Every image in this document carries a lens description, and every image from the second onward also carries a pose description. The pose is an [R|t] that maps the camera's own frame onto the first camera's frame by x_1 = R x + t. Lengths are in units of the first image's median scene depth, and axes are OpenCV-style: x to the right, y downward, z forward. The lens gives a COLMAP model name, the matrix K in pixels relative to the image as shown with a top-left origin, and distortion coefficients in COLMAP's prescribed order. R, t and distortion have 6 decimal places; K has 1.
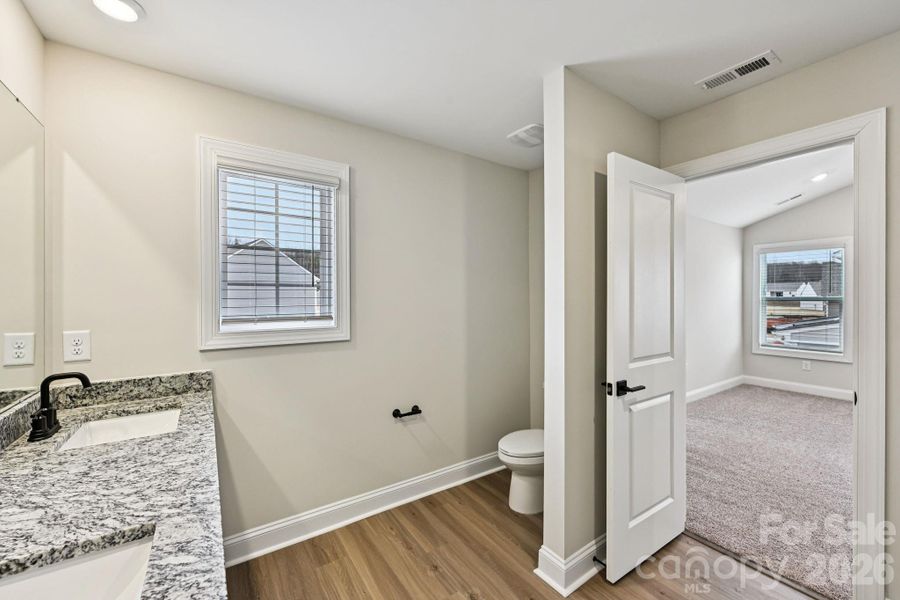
lens RADIAL K [[371.3, 0, 452.0], [0, 371.3, 299.6], [0, 0, 1]] dist [0.000959, 0.000026]
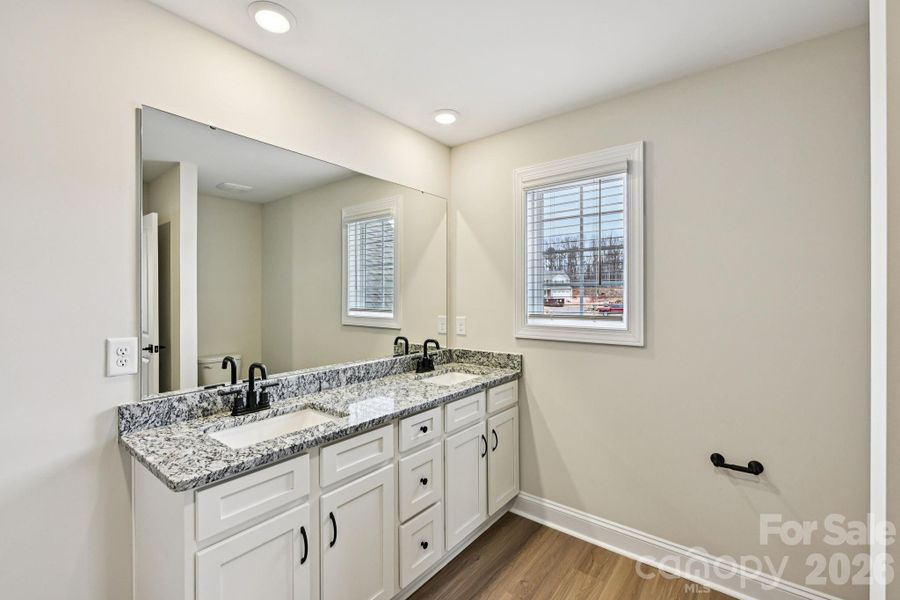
lens RADIAL K [[387.5, 0, 448.8], [0, 387.5, 298.9], [0, 0, 1]] dist [0.003117, -0.001716]
pose [[0.293238, 0.005364, -0.956024, 0.500003], [-0.002839, 0.999985, 0.004740, -0.002631], [0.956035, 0.001324, 0.293249, 0.358326]]
